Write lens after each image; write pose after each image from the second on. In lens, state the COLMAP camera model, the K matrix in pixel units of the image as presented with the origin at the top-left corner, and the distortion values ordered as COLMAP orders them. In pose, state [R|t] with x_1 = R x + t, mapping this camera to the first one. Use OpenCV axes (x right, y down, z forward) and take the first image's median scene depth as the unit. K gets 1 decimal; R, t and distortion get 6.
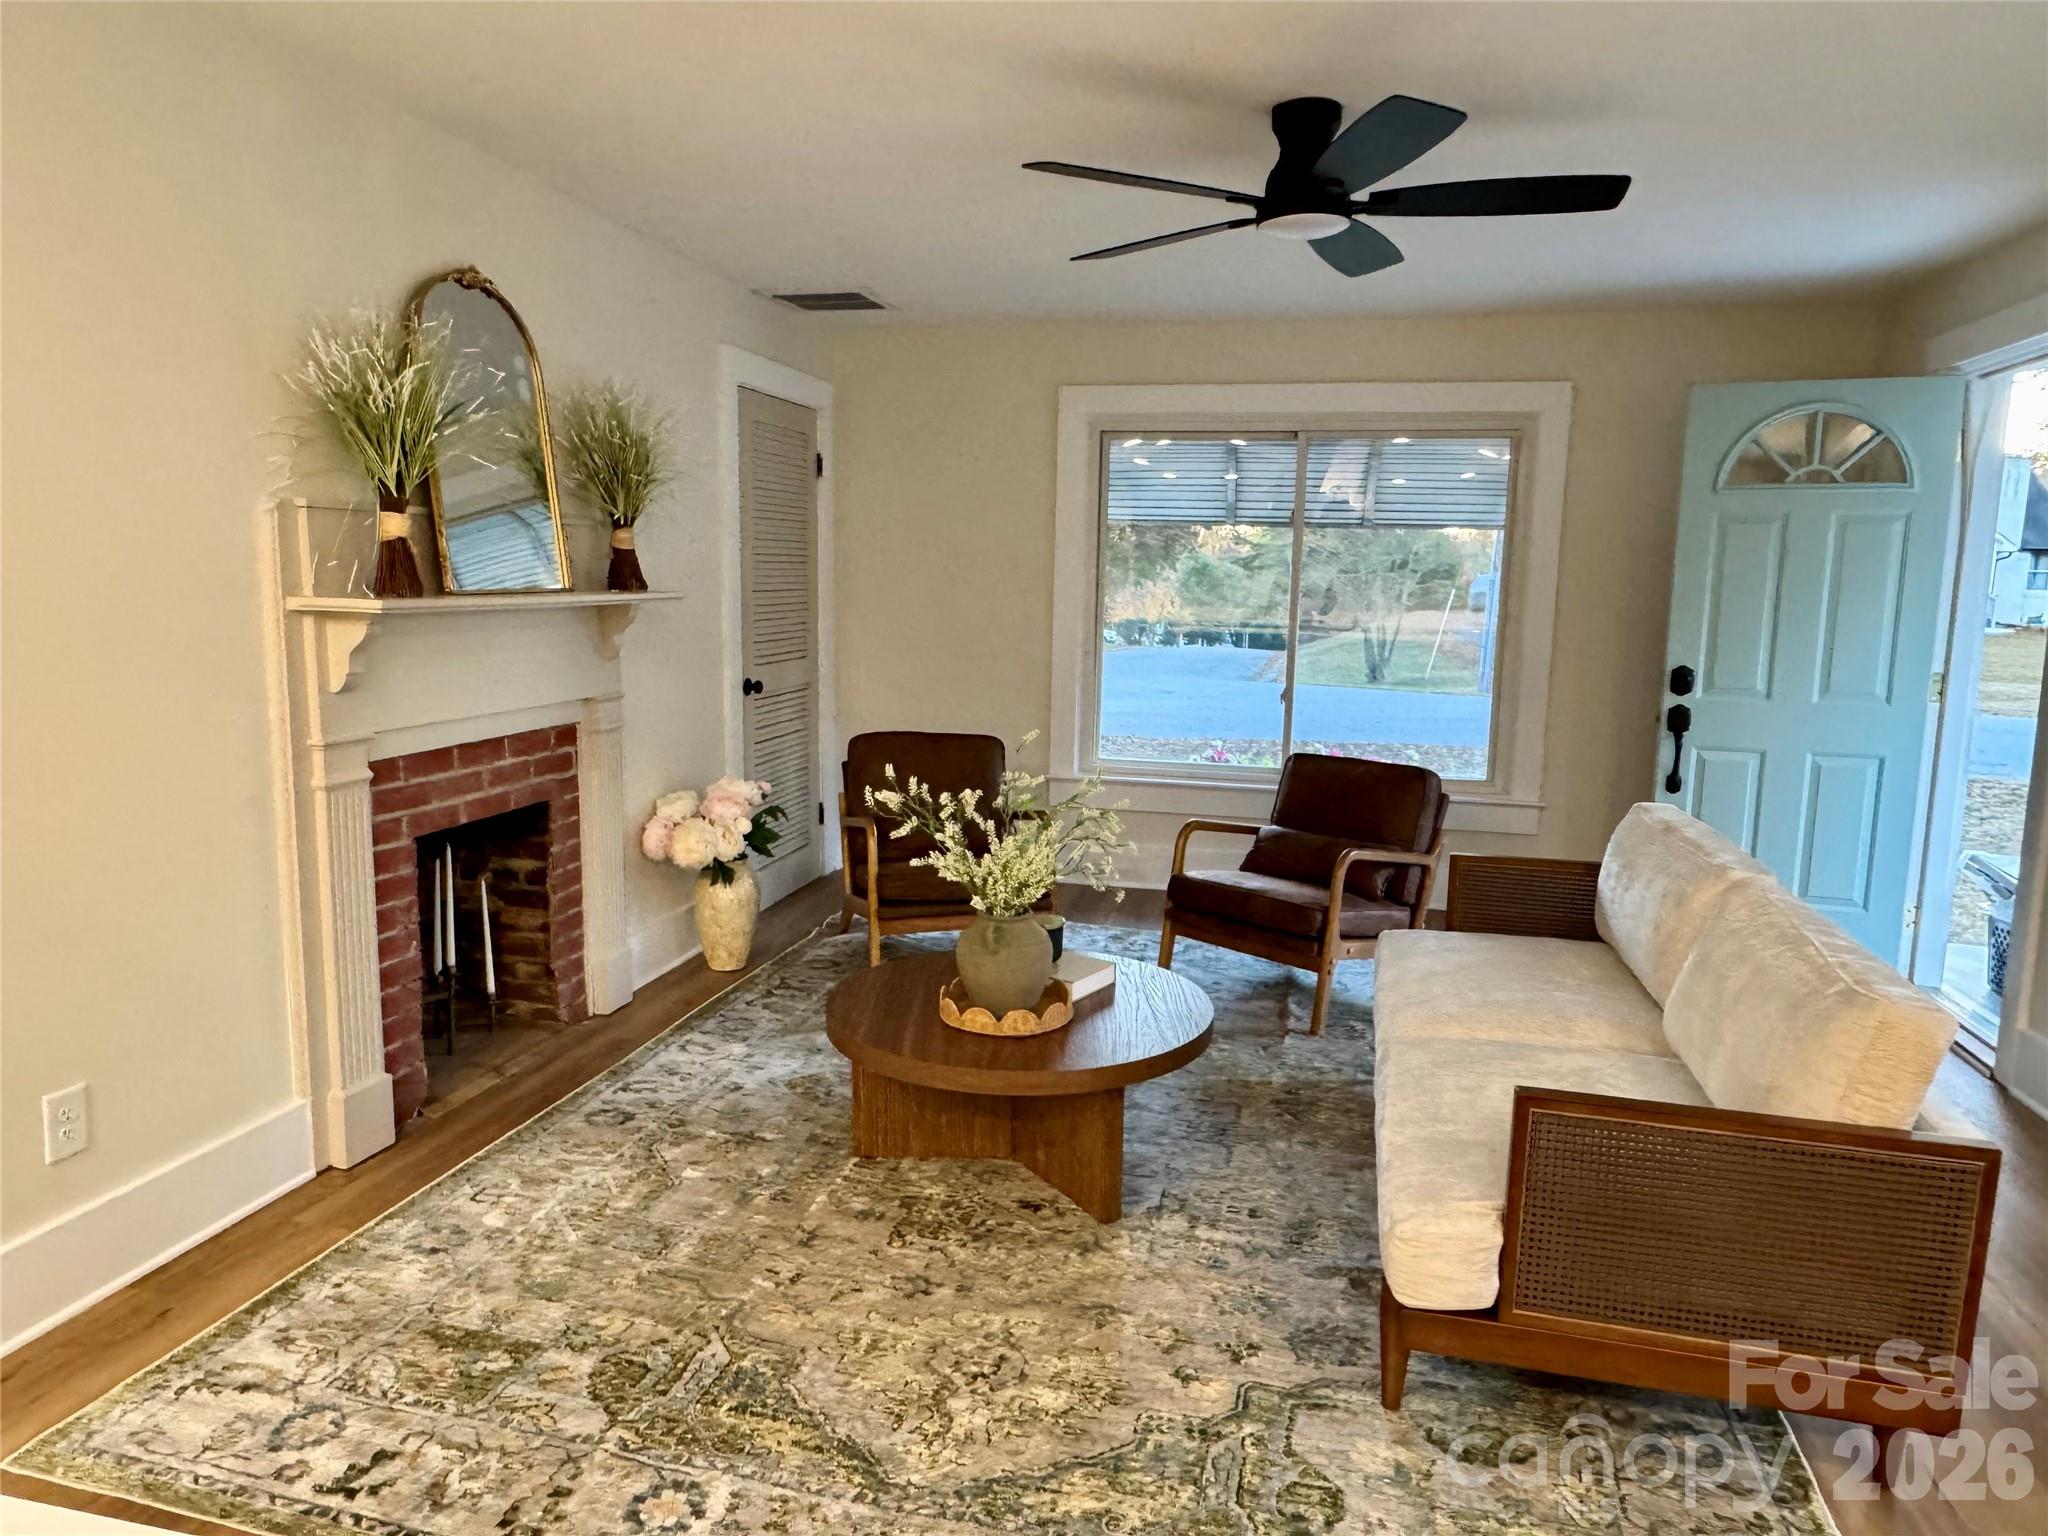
lens RADIAL K [[1344.8, 0, 1009.5], [0, 1344.8, 773.3], [0, 0, 1]] dist [-0.005365, 0.003417]
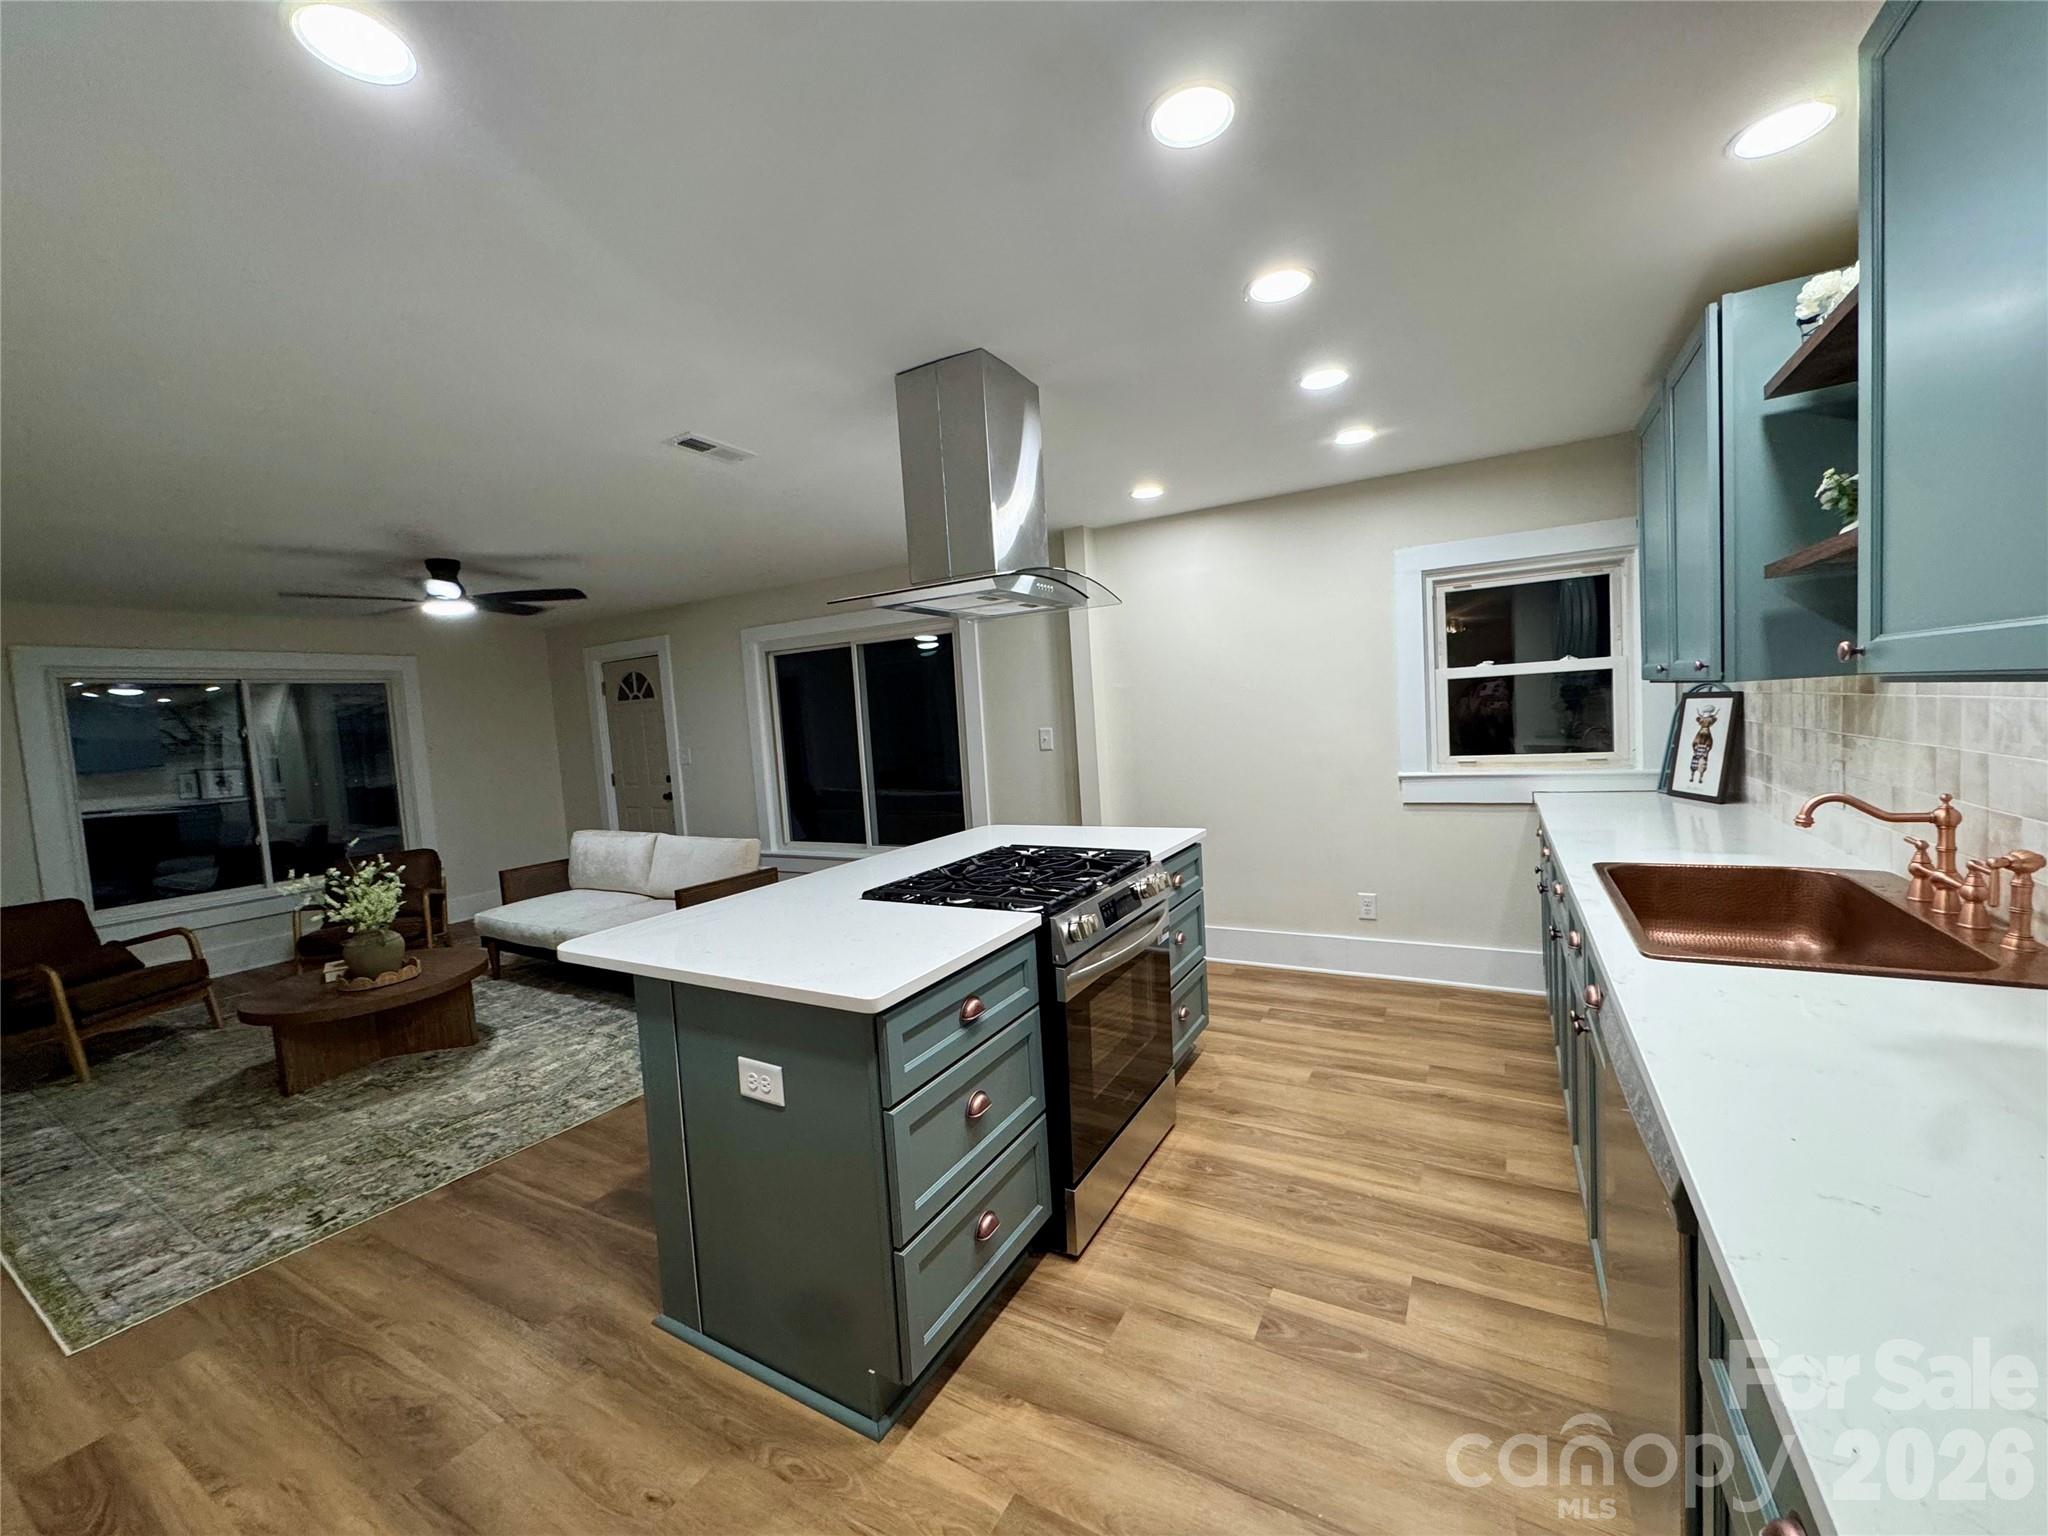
lens RADIAL K [[815.8, 0, 1022.9], [0, 815.8, 766.7], [0, 0, 1]] dist [-0.003340, -0.000058]
pose [[0.284764, -0.097292, 0.953647, -0.814894], [0.209409, 0.977122, 0.037156, 0.023972], [-0.935445, 0.189122, 0.298623, -0.300957]]
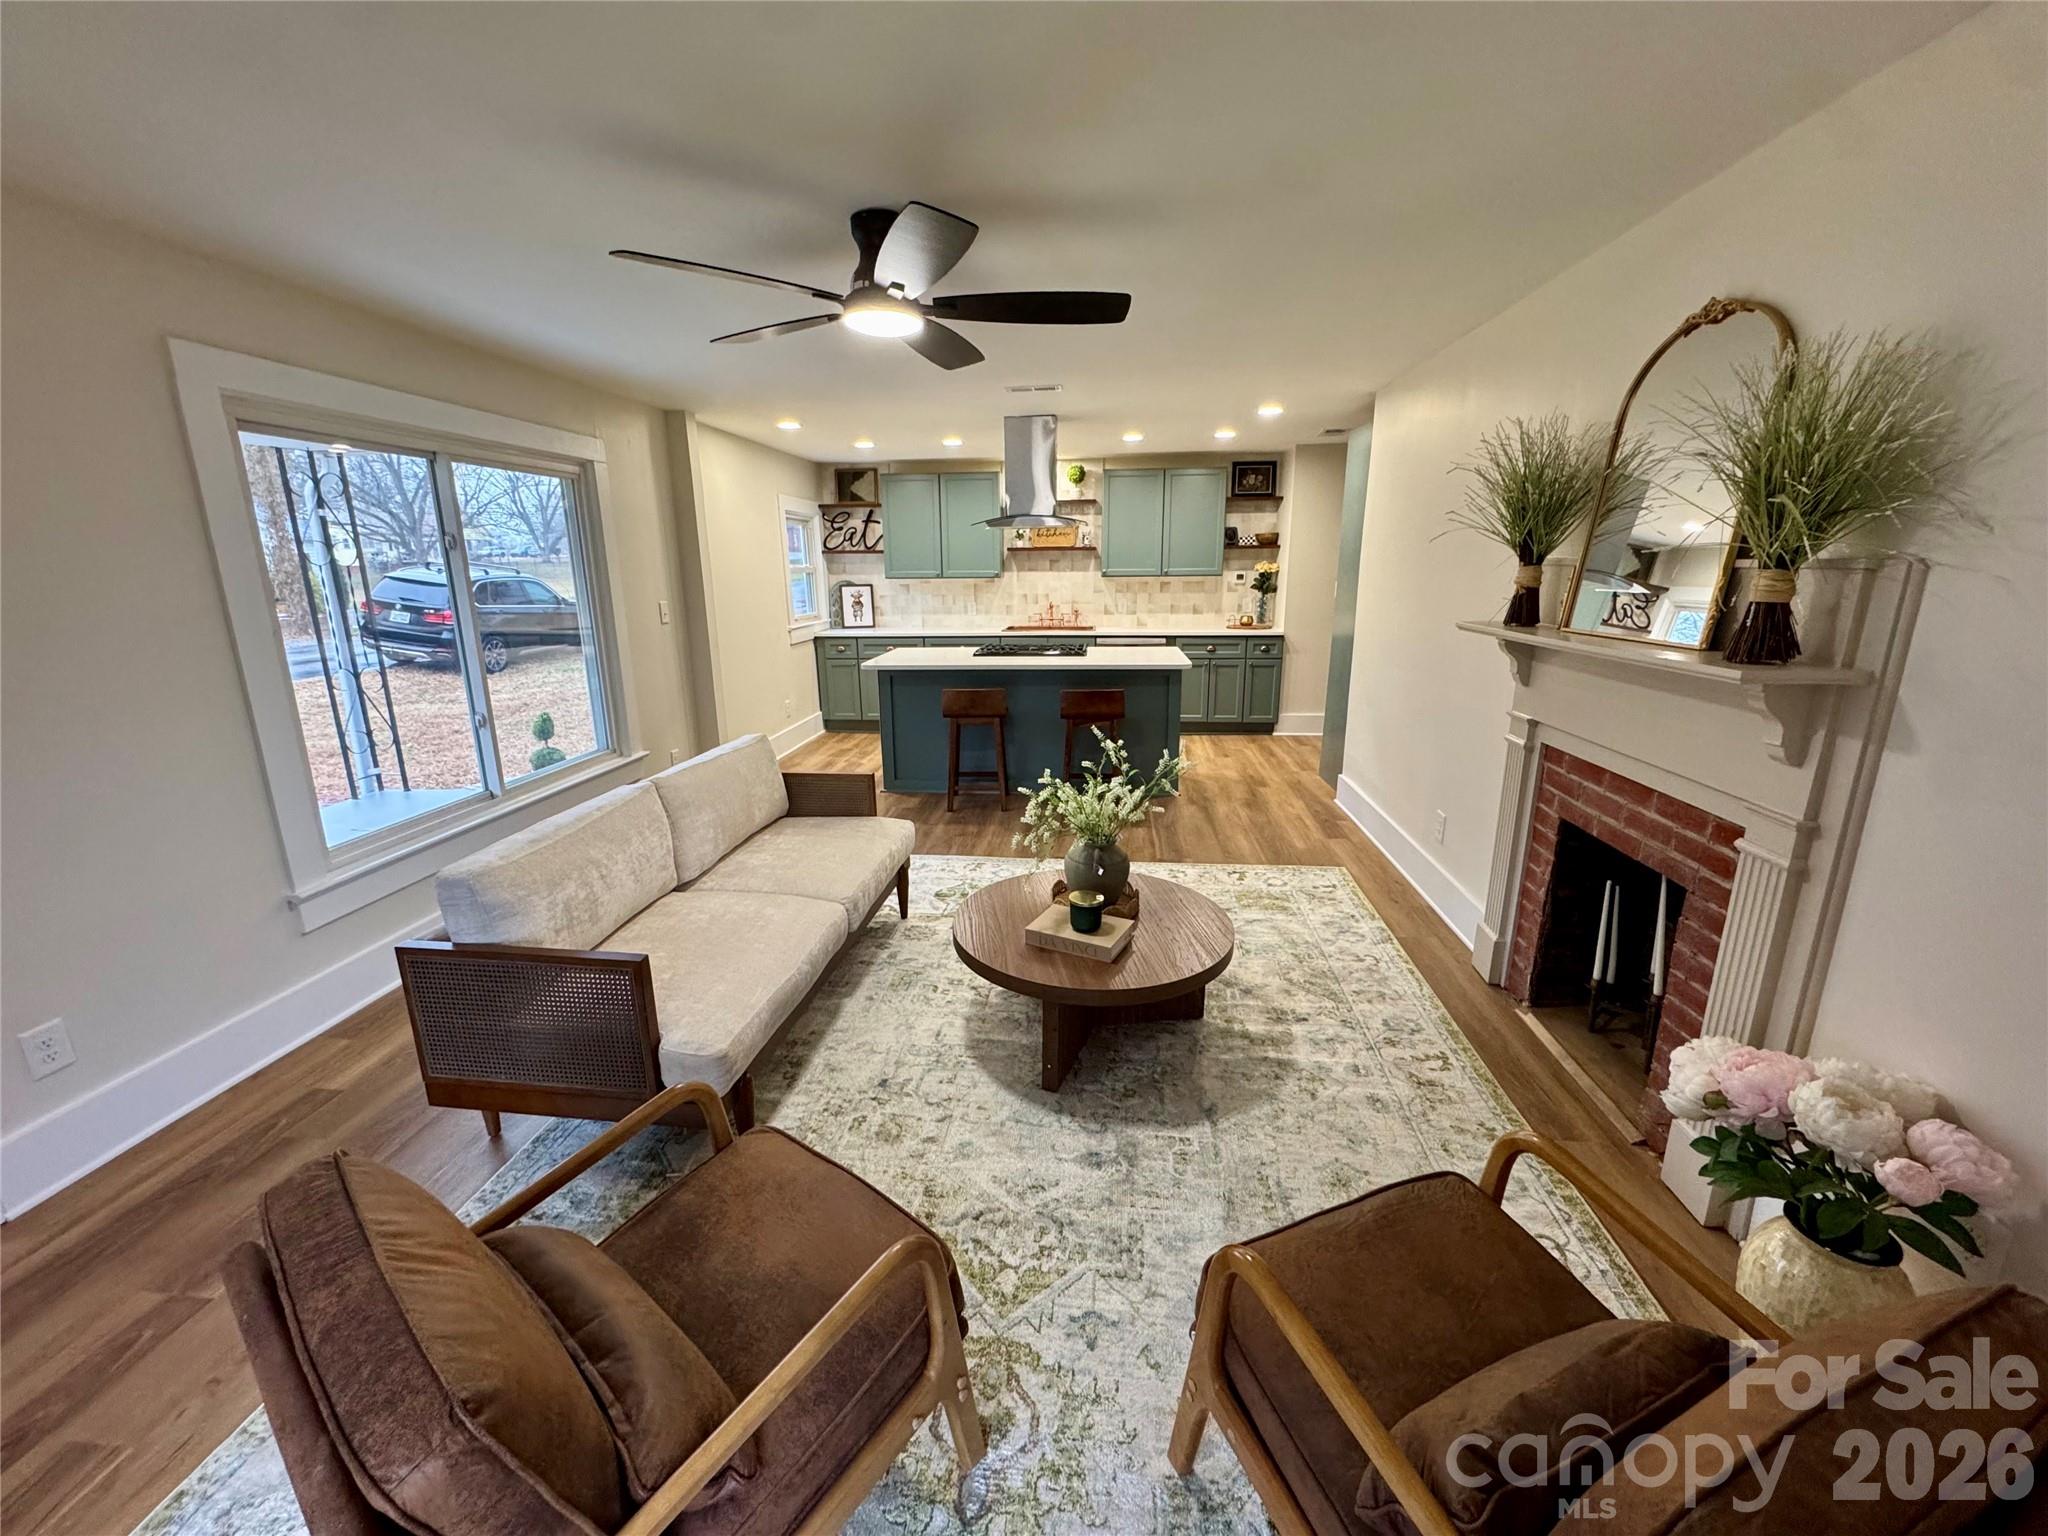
lens RADIAL K [[815.8, 0, 1025.9], [0, 815.8, 766.7], [0, 0, 1]] dist [-0.003340, -0.000058]
pose [[-0.990747, 0.025432, -0.133320, 0.180562], [-0.027749, 0.923582, 0.382396, -0.292704], [0.132857, 0.382557, -0.914330, 1.678313]]
